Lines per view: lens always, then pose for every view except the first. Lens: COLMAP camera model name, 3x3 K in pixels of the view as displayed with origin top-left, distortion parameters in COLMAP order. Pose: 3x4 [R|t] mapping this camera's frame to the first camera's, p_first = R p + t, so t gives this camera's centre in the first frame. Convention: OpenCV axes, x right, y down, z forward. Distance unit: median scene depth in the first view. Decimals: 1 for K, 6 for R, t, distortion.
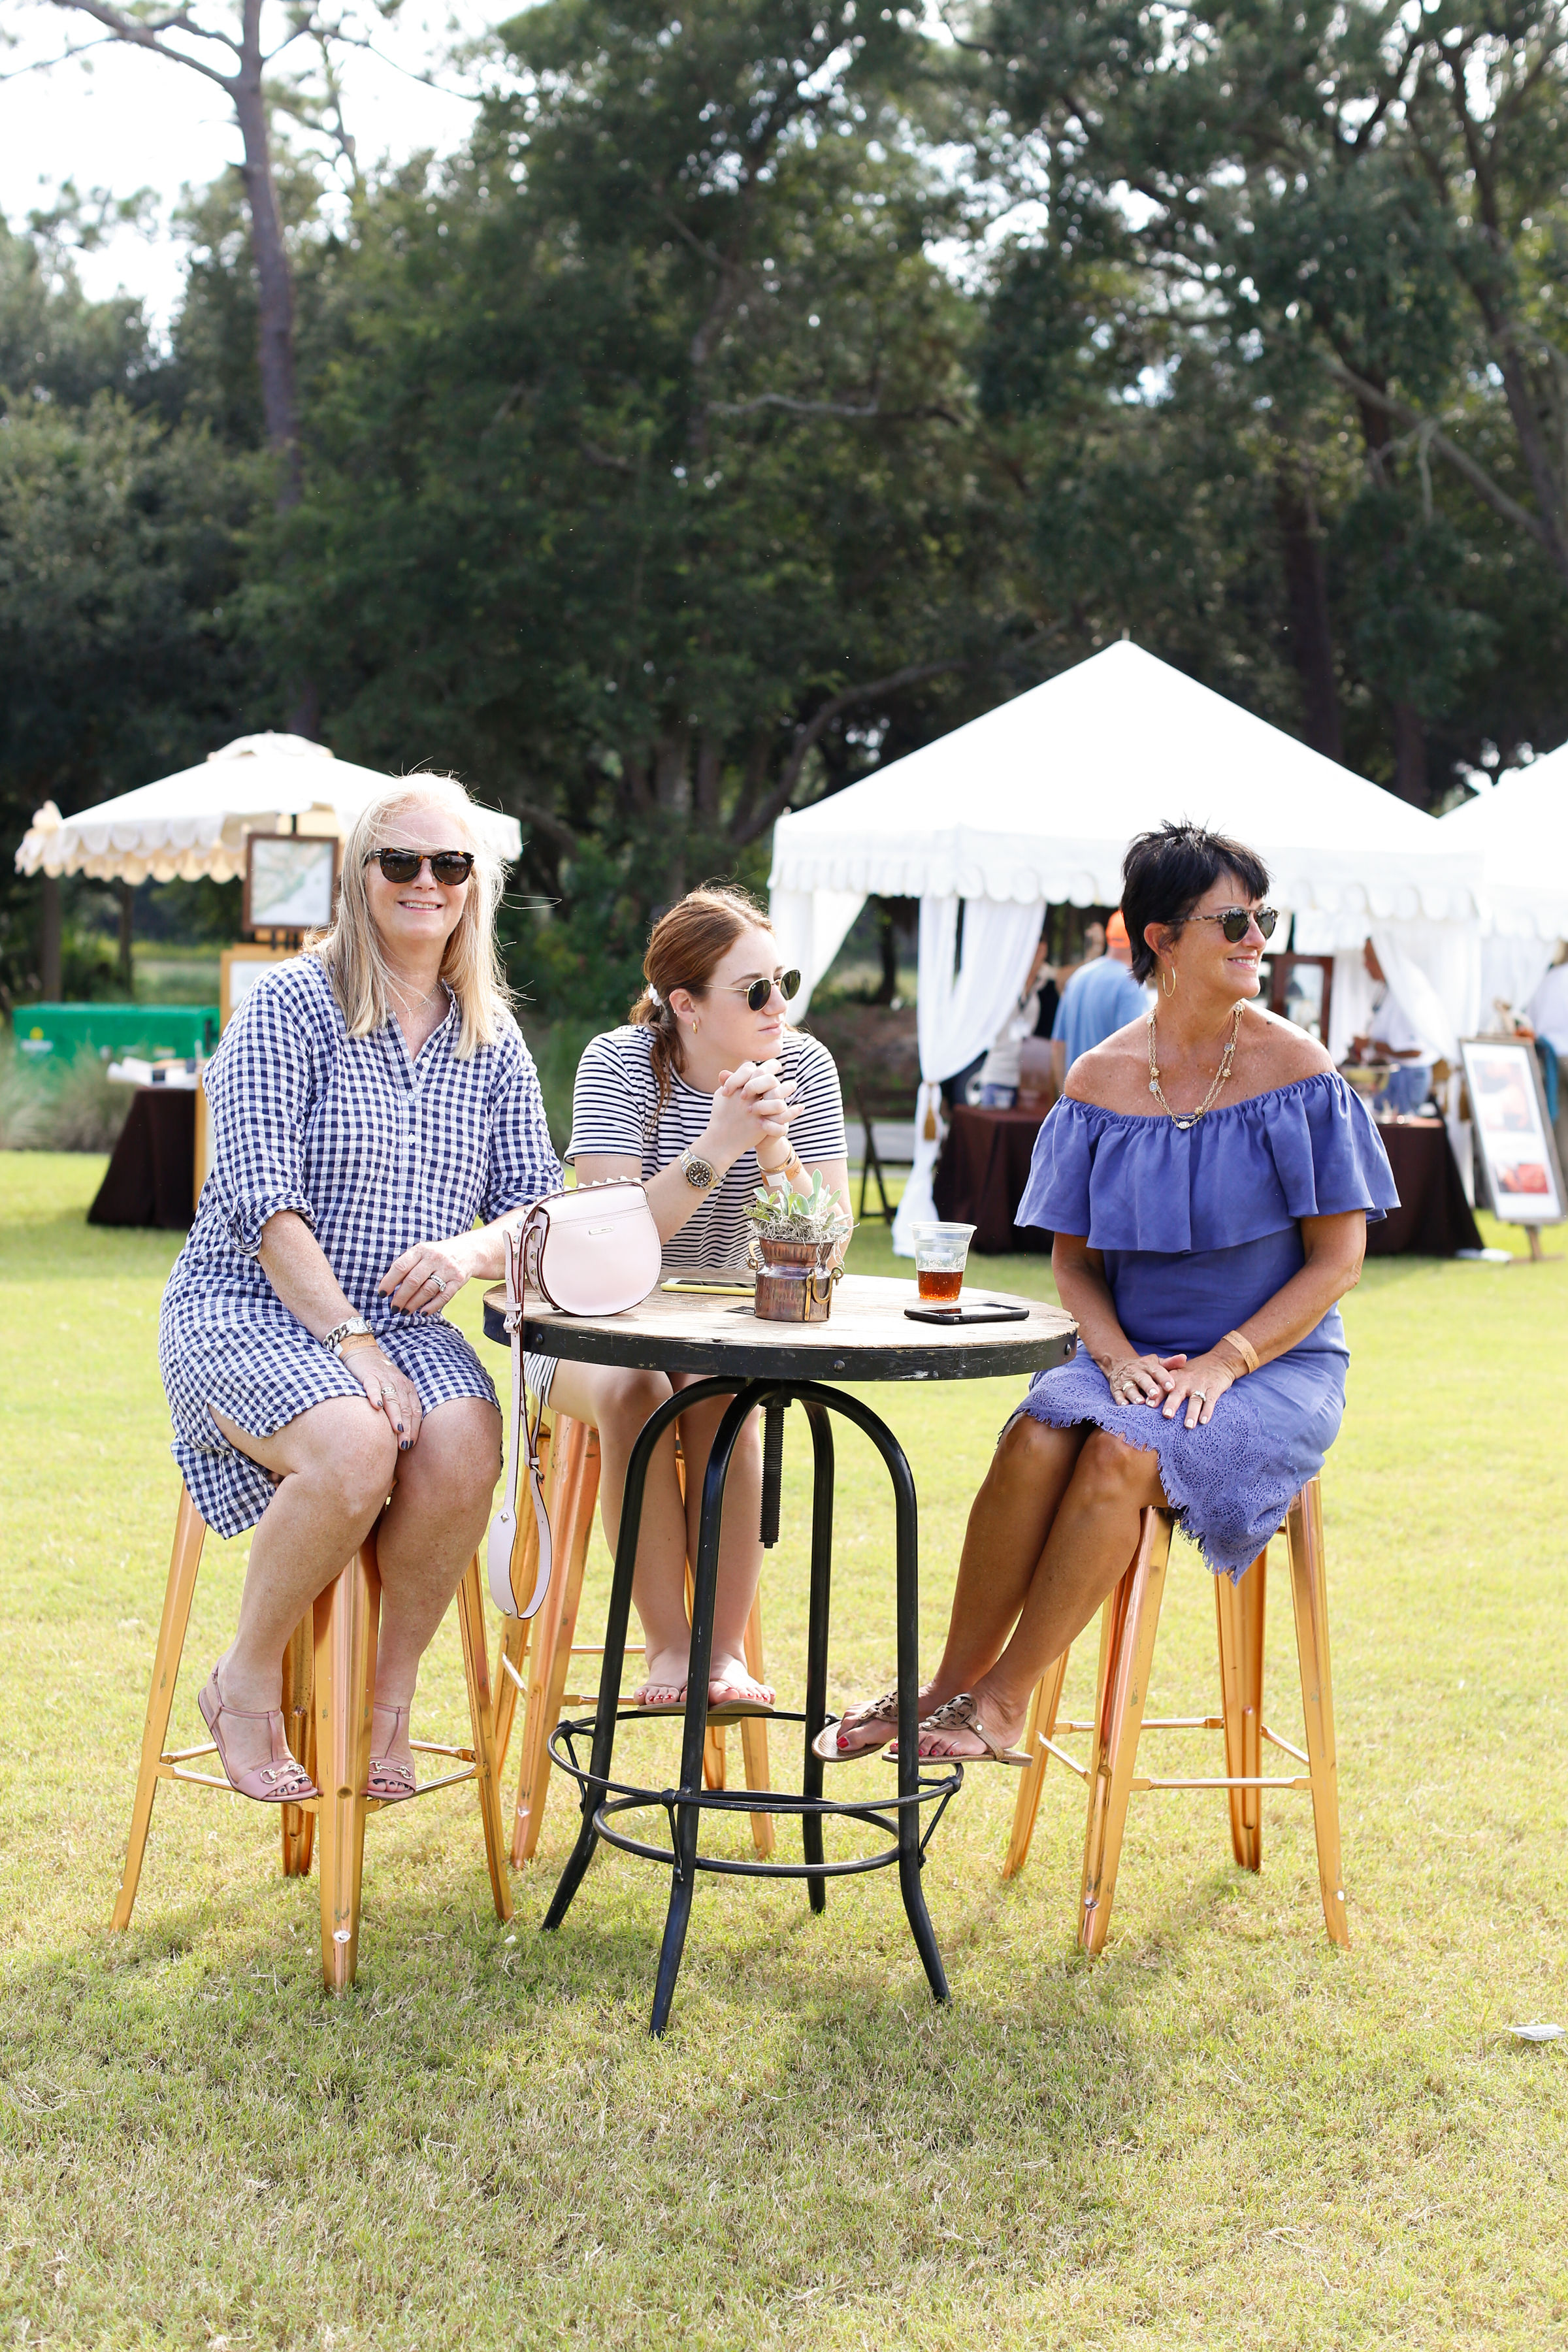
lens RADIAL K [[3348.7, 0, 784.0], [0, 3348.7, 1176.0], [0, 0, 1]] dist [-0.012001, -0.079603]
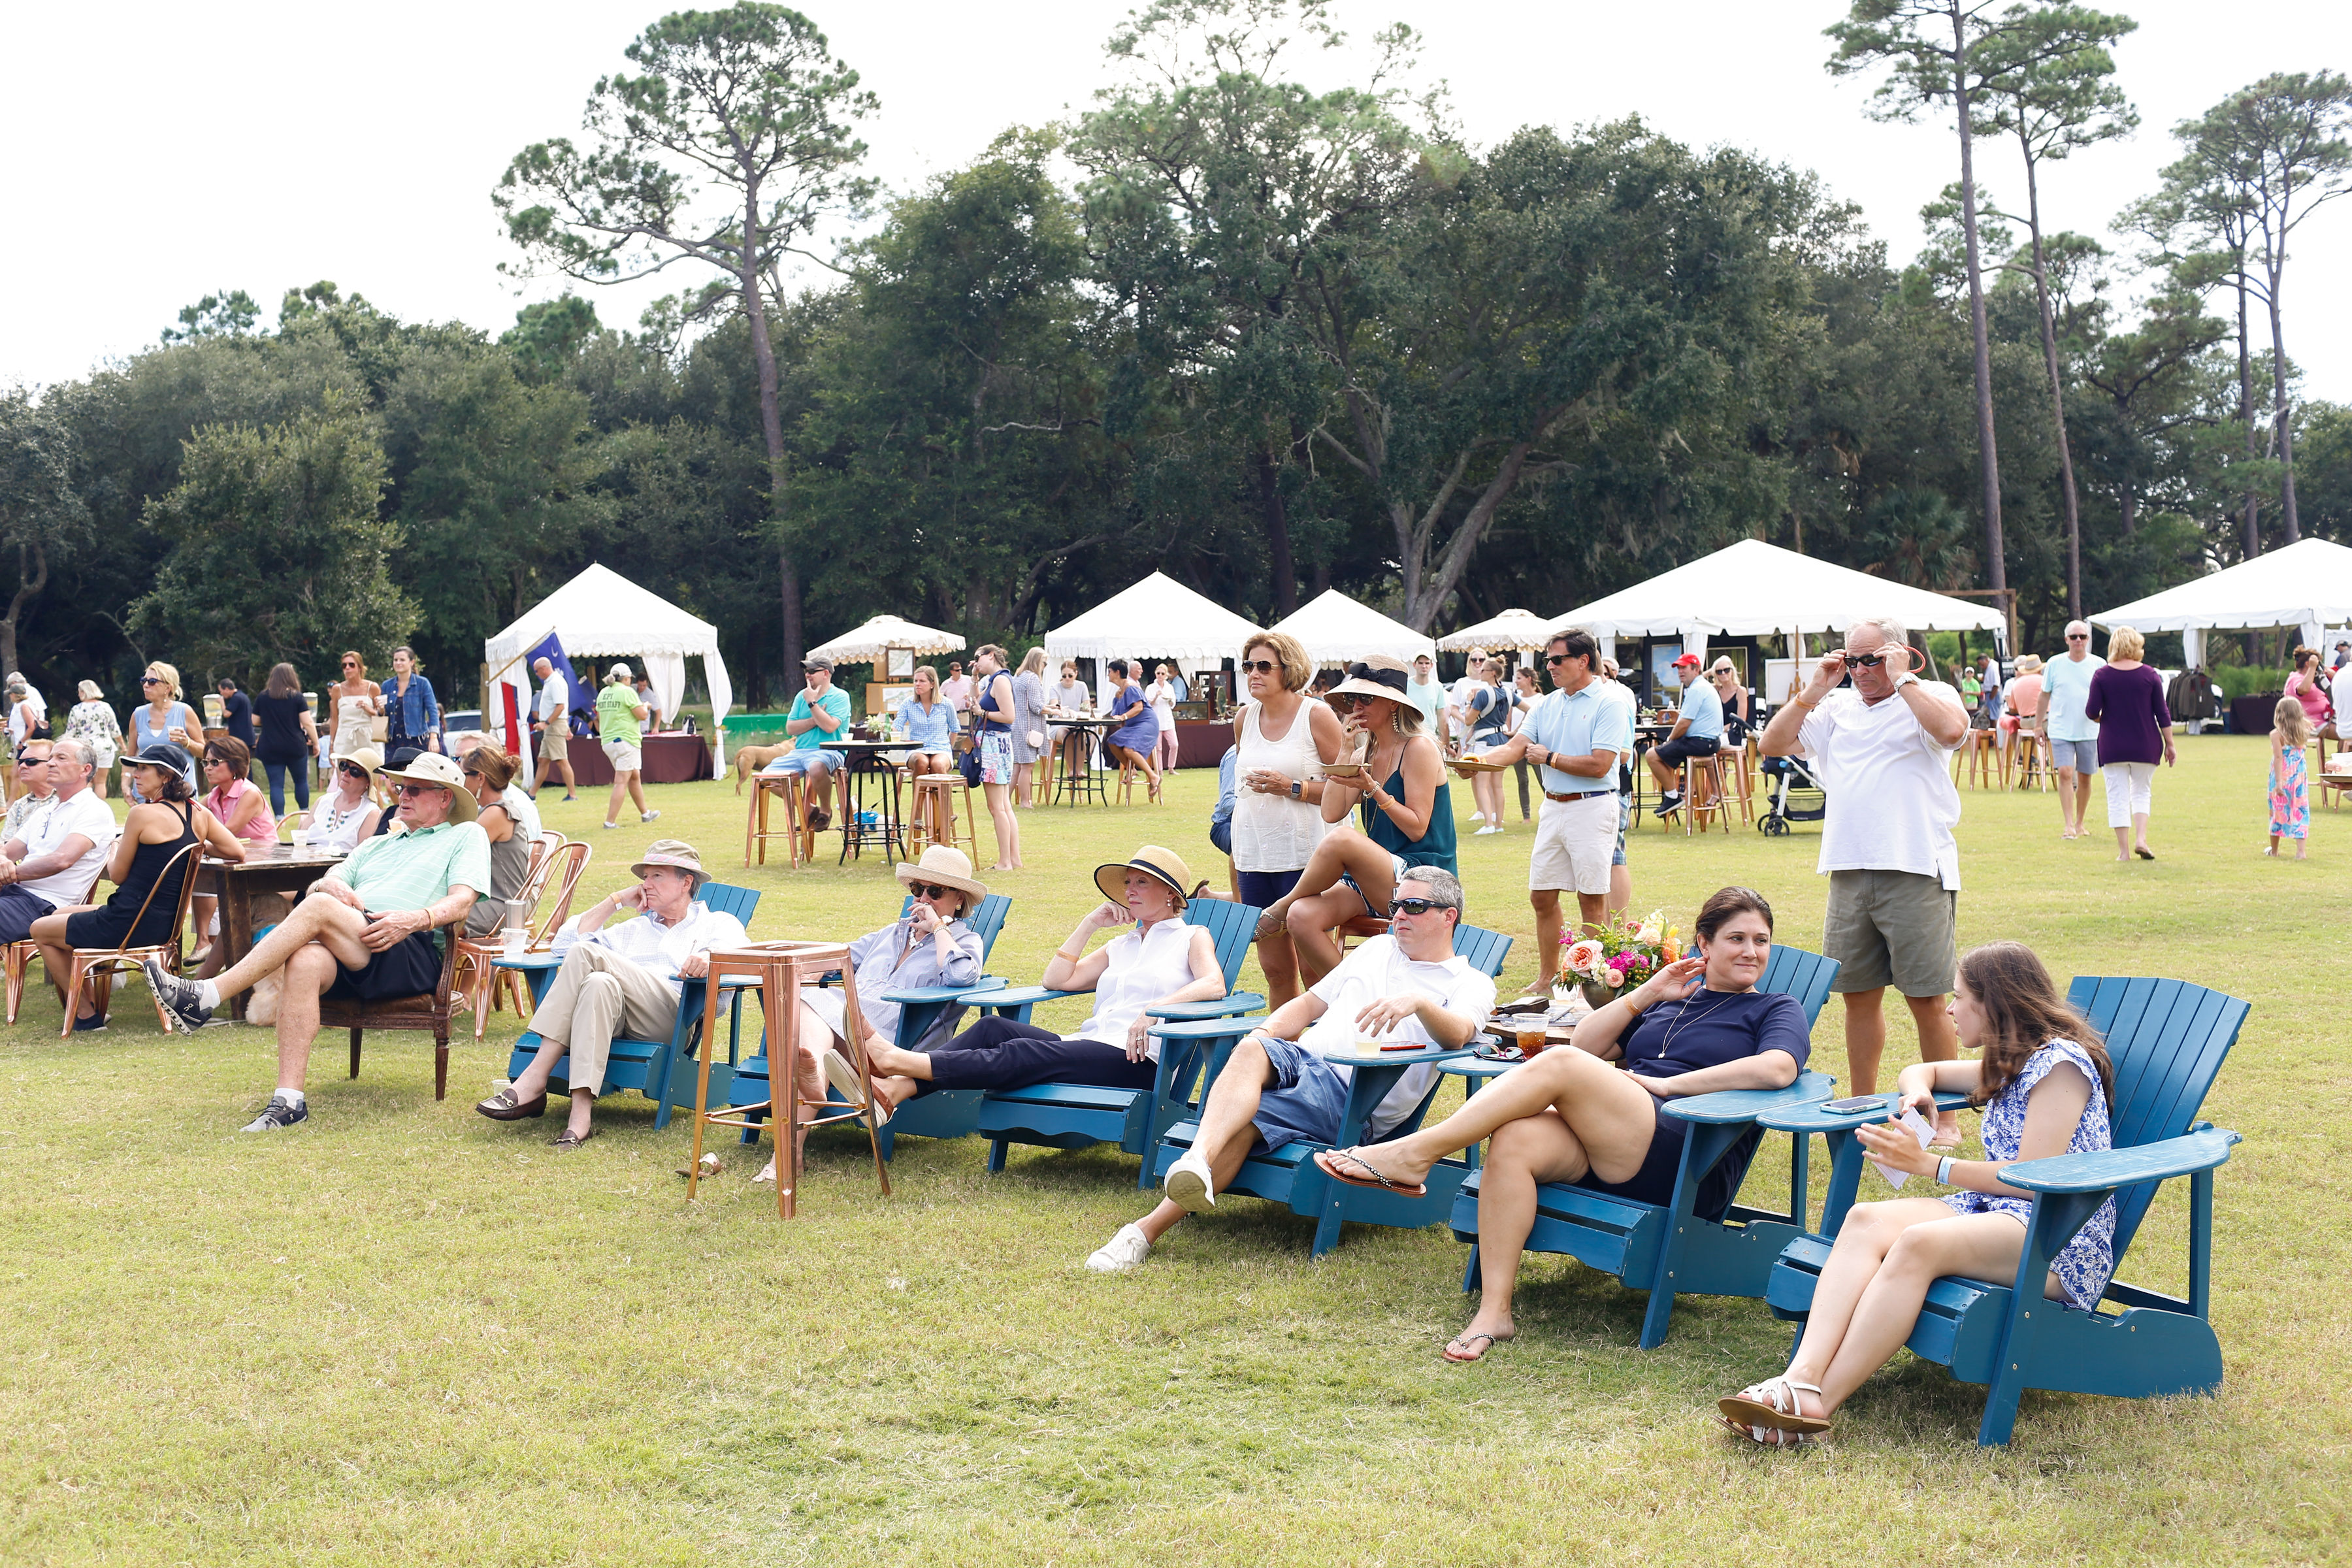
lens RADIAL K [[2362.0, 0, 1176.0], [0, 2362.0, 784.0], [0, 0, 1]] dist [-0.007219, -0.011061]
pose [[0.996128, -0.046000, 0.074916, -0.023567], [0.047675, 0.998648, -0.020719, 0.036513], [-0.073862, 0.024210, 0.996975, -0.525046]]
